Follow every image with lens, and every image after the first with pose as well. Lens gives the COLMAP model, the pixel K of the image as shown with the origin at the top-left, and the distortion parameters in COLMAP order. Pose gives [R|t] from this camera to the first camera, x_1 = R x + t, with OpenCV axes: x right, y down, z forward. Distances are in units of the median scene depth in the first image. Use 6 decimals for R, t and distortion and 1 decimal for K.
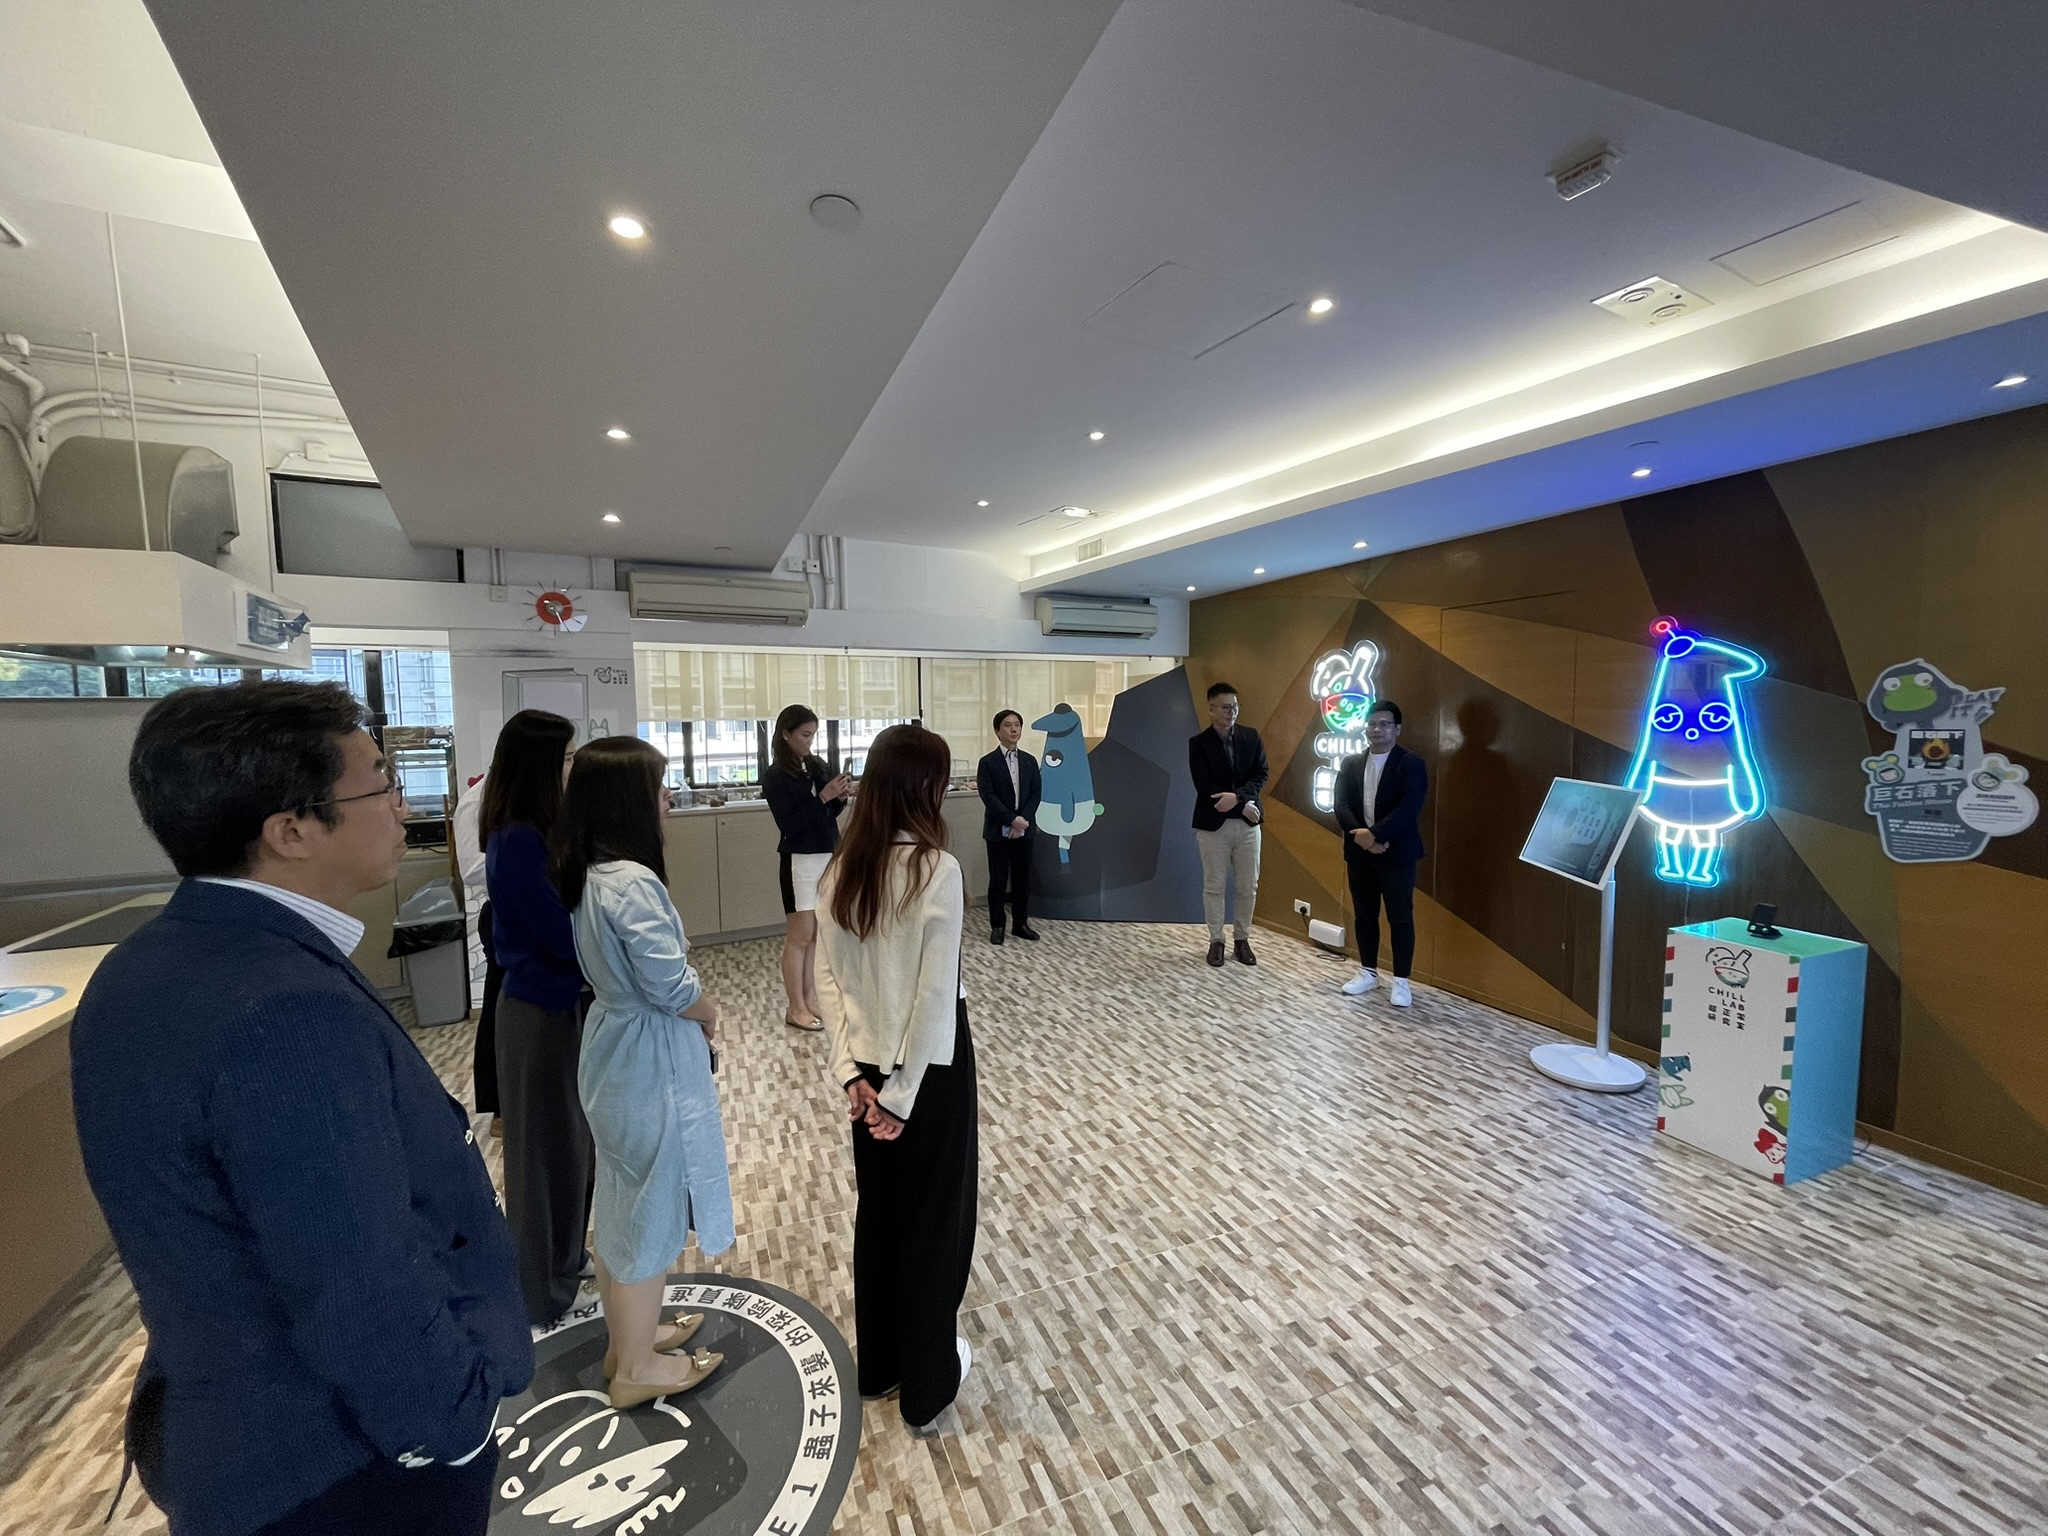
lens RADIAL K [[823.6, 0, 1024.0], [0, 823.6, 768.0], [0, 0, 1]] dist [0.000082, 0.000068]
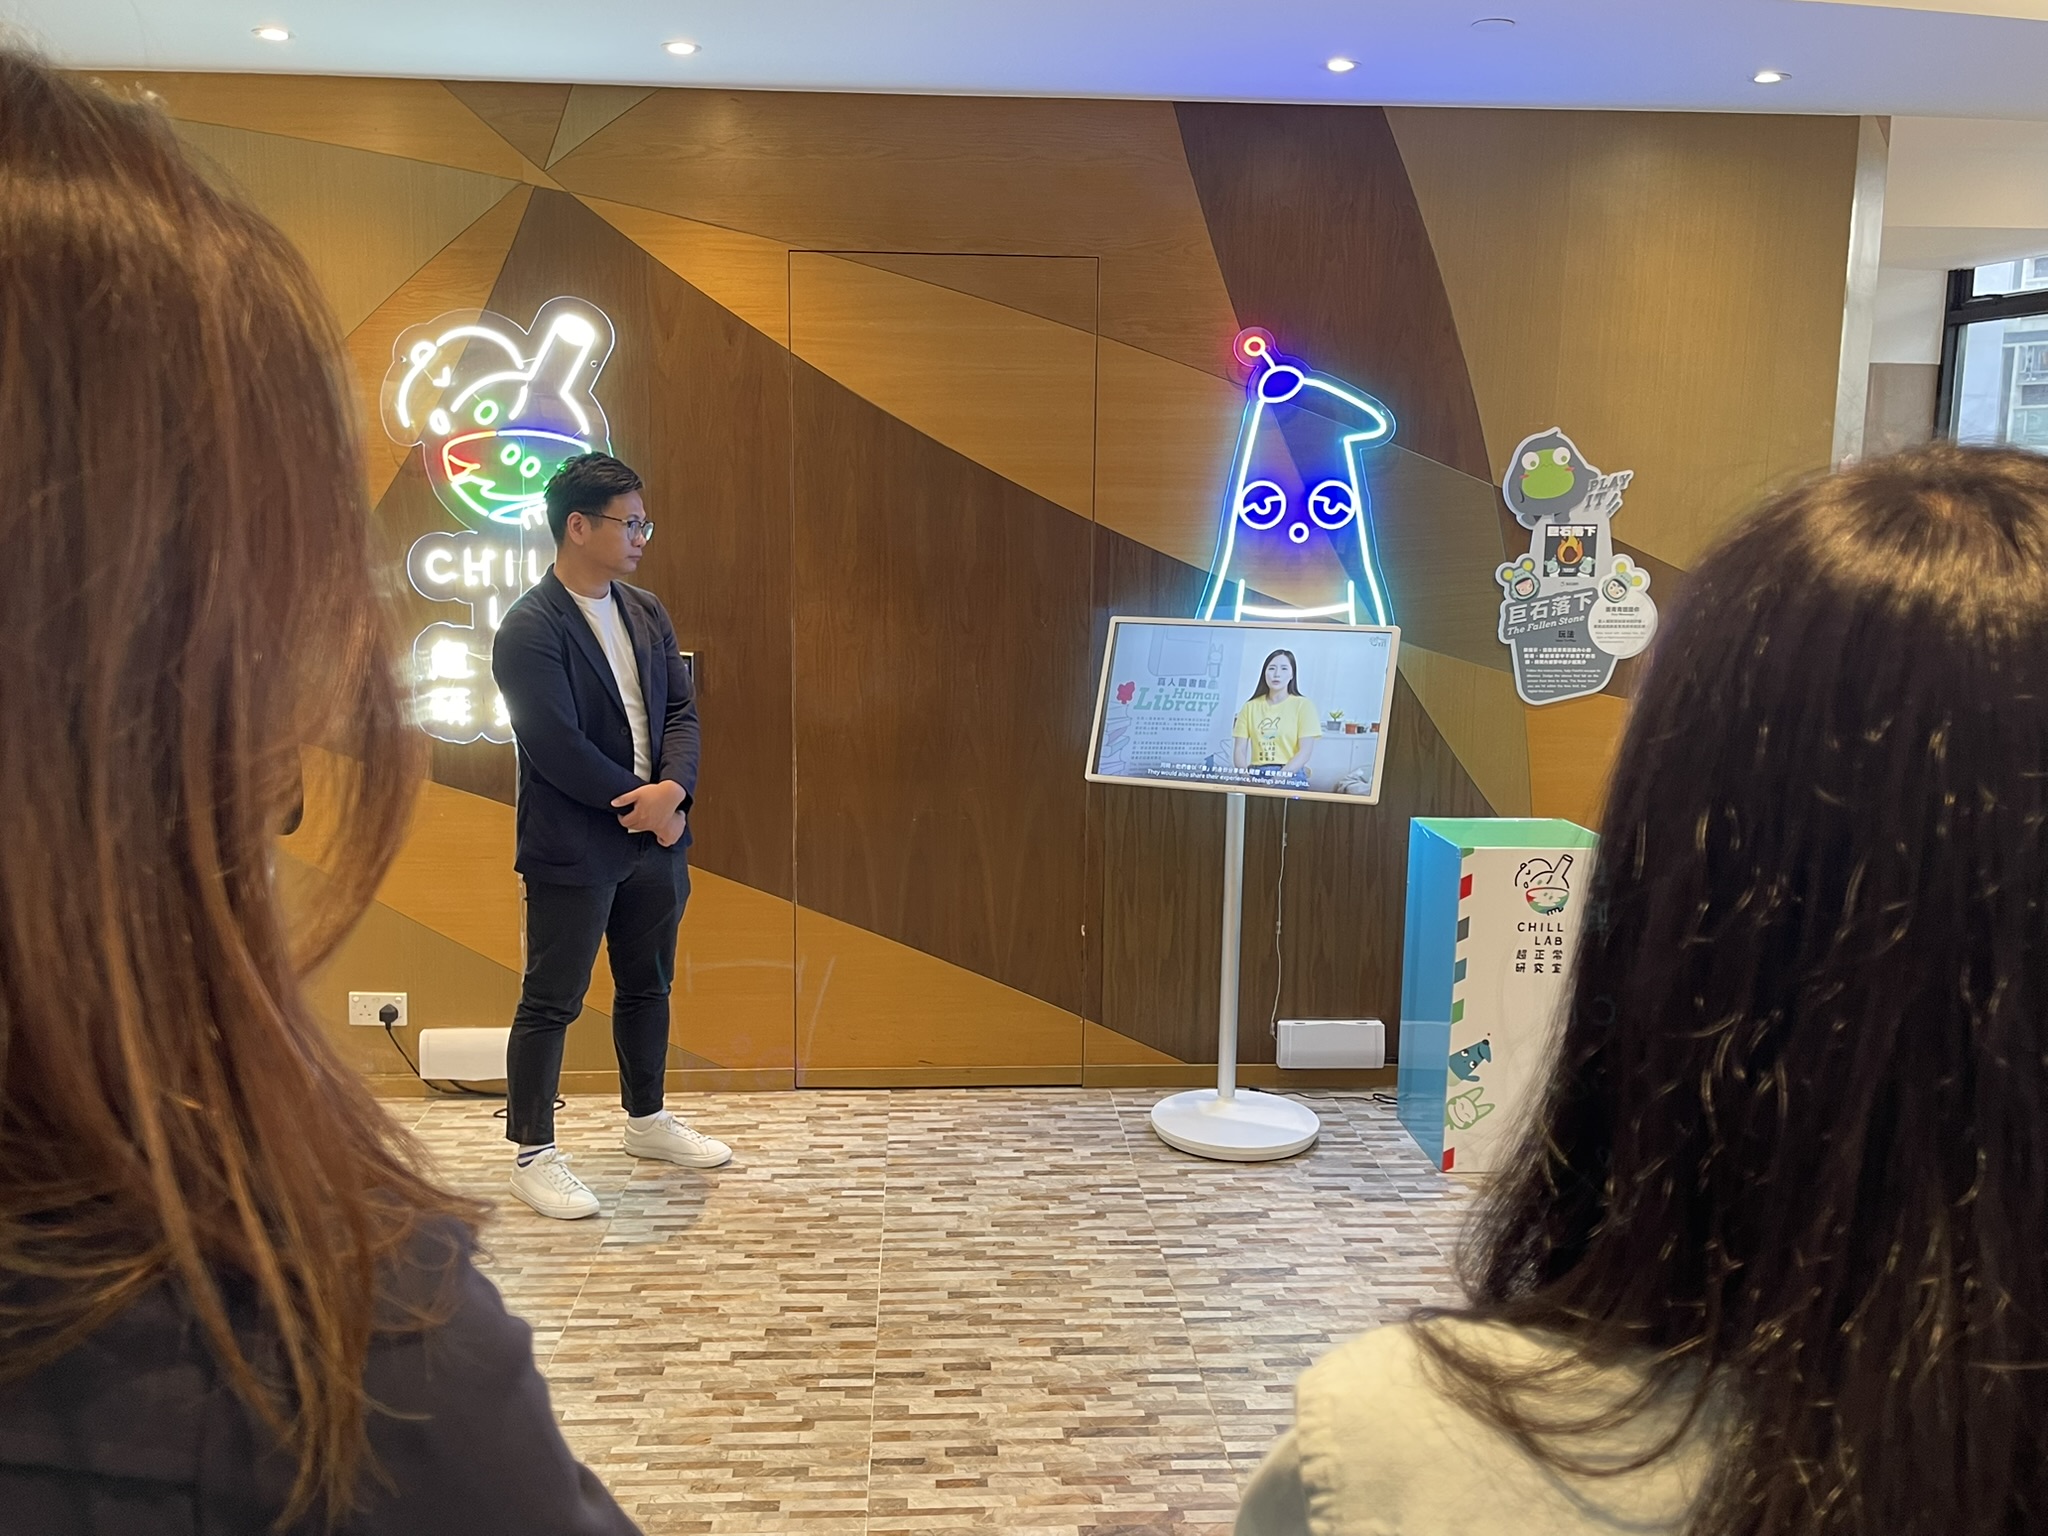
lens RADIAL K [[1786.9, 0, 1024.0], [0, 1786.9, 768.0], [0, 0, 1]] dist [0.055139, -0.004989]
pose [[0.330057, -0.126280, 0.935476, -0.498224], [0.044735, 0.991990, 0.118125, -0.033428], [-0.942900, 0.002861, 0.333062, 0.735302]]
